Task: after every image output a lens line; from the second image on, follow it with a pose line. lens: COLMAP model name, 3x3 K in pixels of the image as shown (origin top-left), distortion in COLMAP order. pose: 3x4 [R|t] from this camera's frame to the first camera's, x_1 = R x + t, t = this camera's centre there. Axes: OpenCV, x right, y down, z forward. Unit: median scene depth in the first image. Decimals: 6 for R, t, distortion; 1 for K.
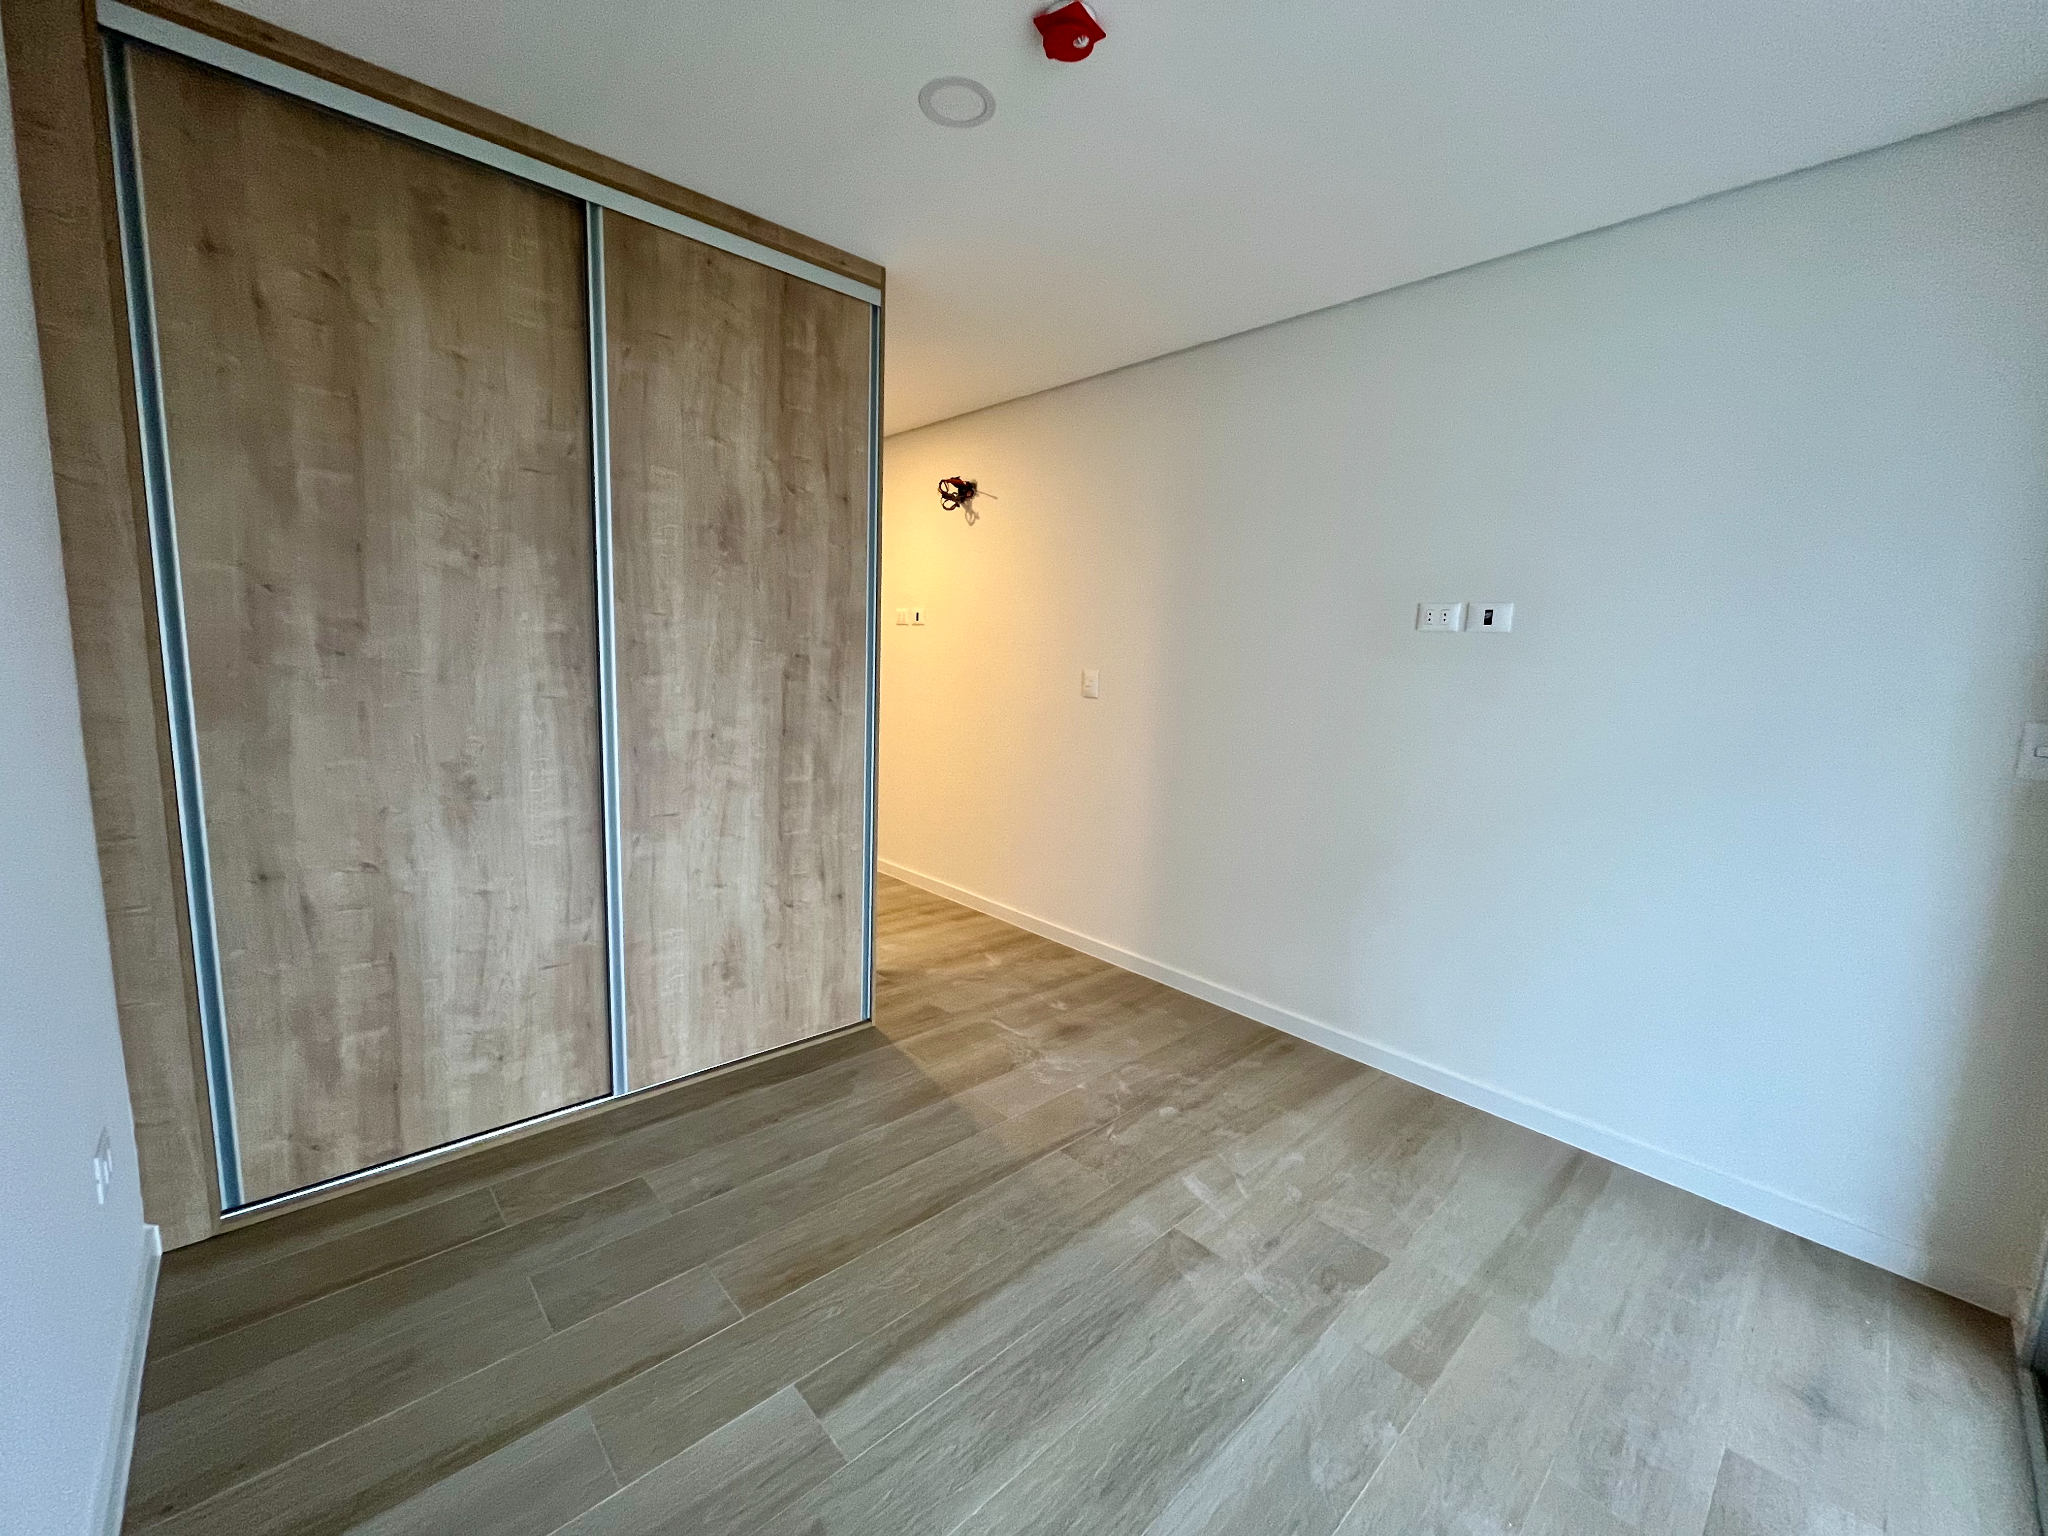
lens RADIAL K [[825.0, 0, 1026.6], [0, 825.0, 757.3], [0, 0, 1]] dist [-0.004729, -0.000977]
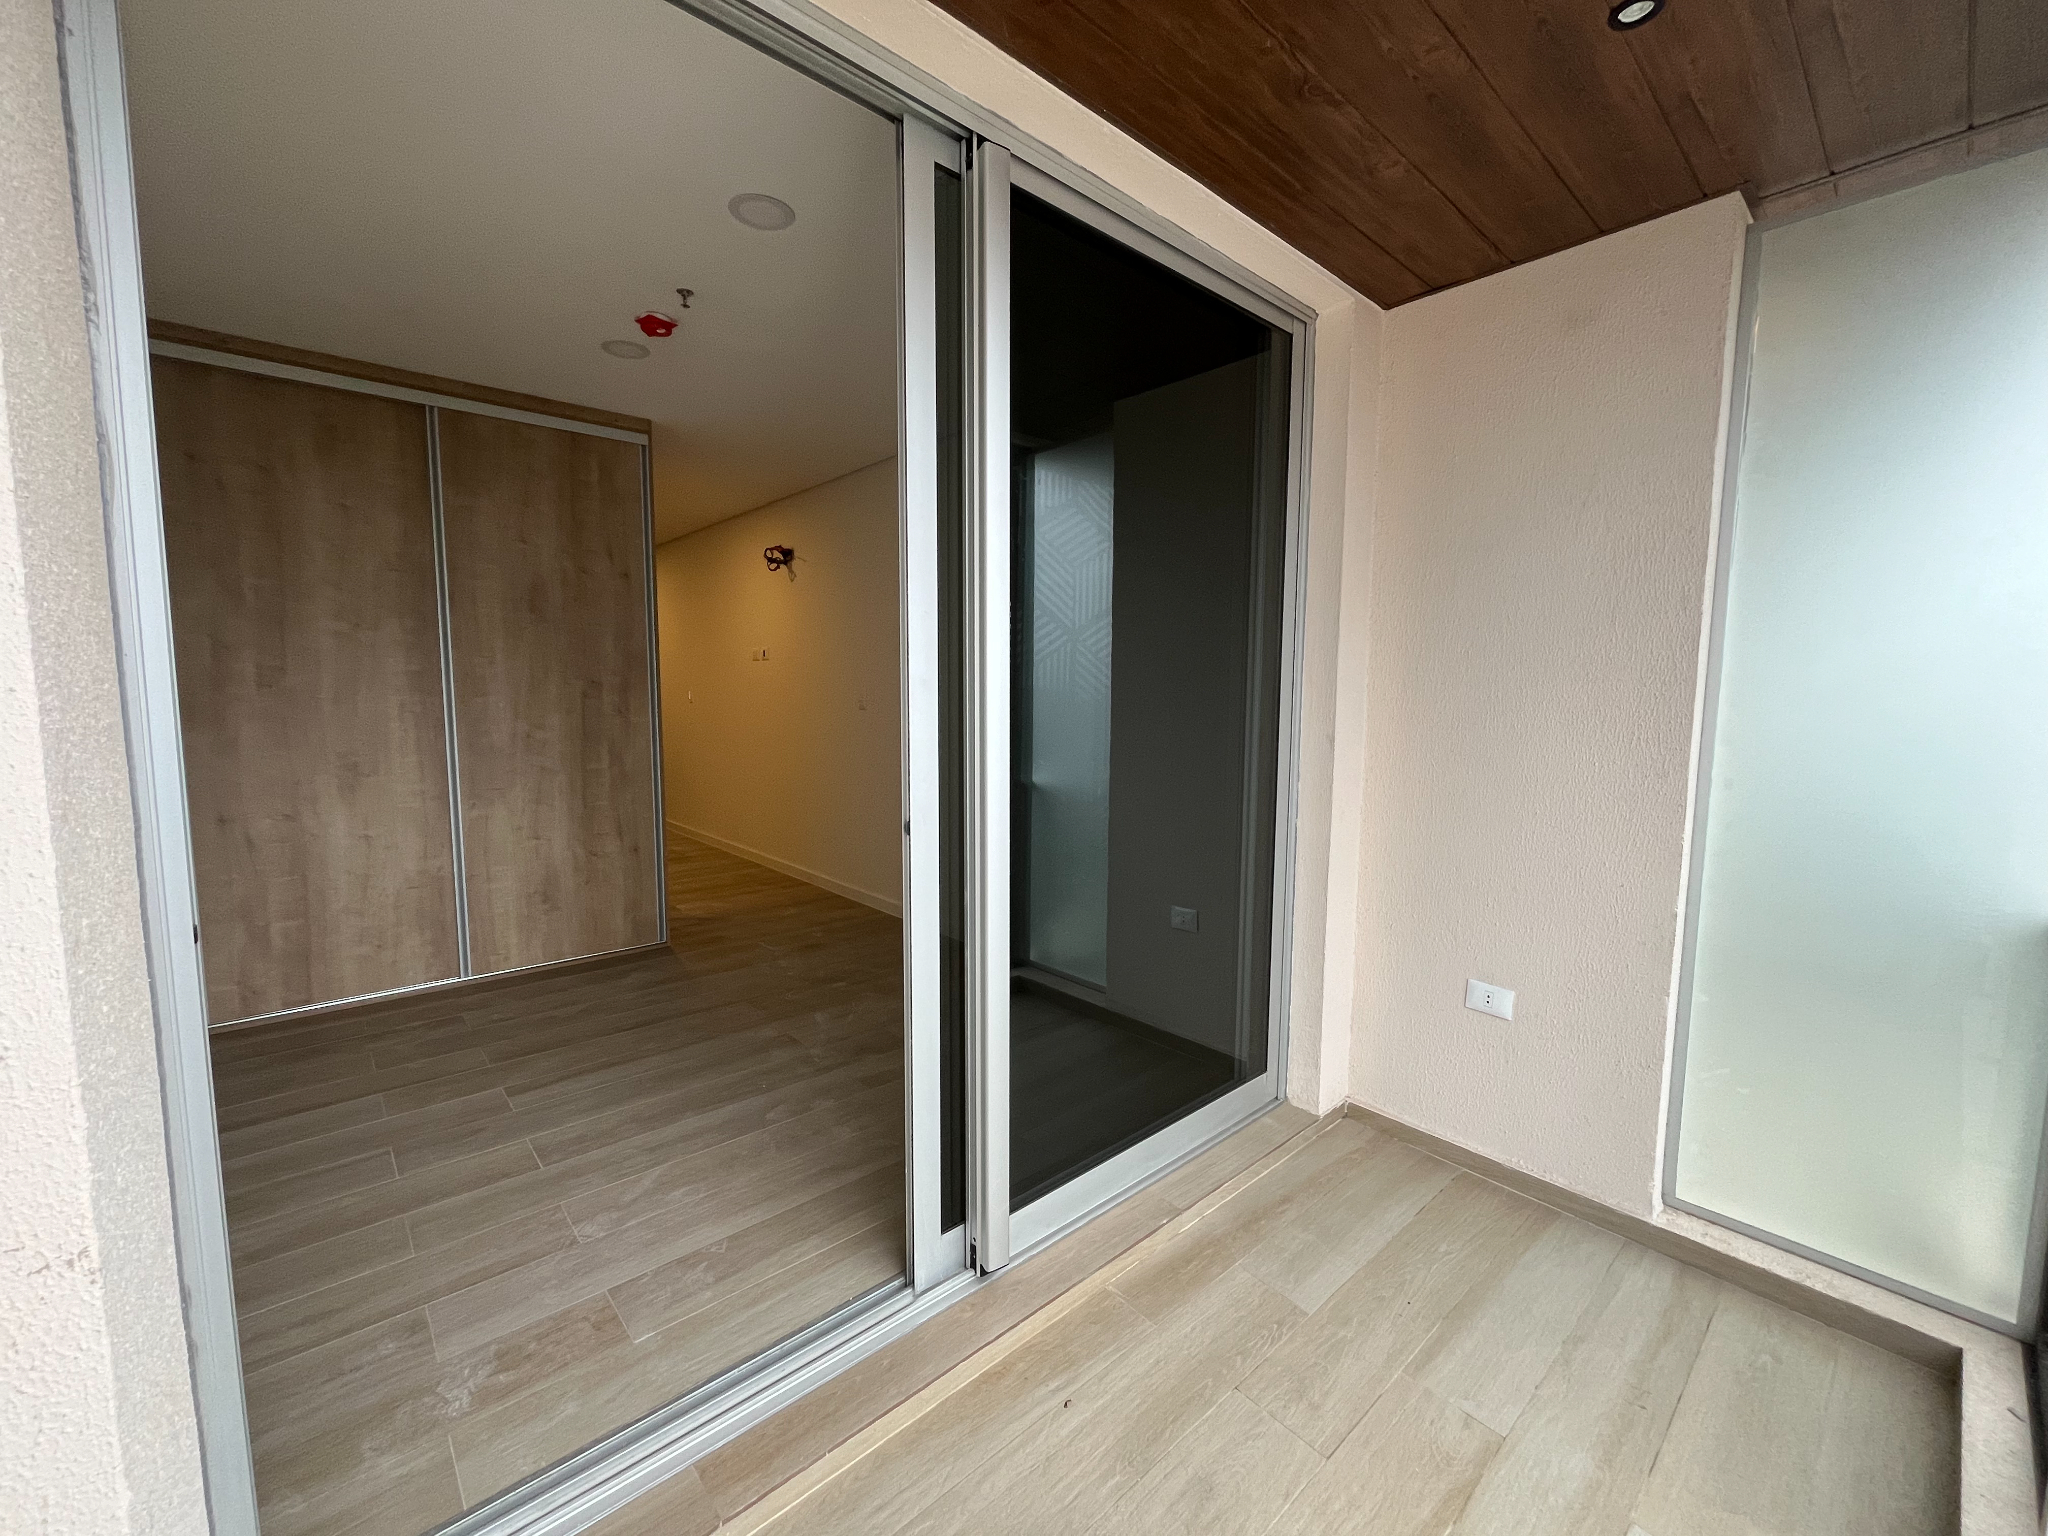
lens RADIAL K [[825.0, 0, 1025.5], [0, 825.0, 755.9], [0, 0, 1]] dist [-0.004729, -0.000977]
pose [[0.999234, -0.030862, -0.024058, 0.584289], [0.029815, 0.998642, -0.042731, 0.105139], [0.025344, 0.041981, 0.998797, -0.494030]]
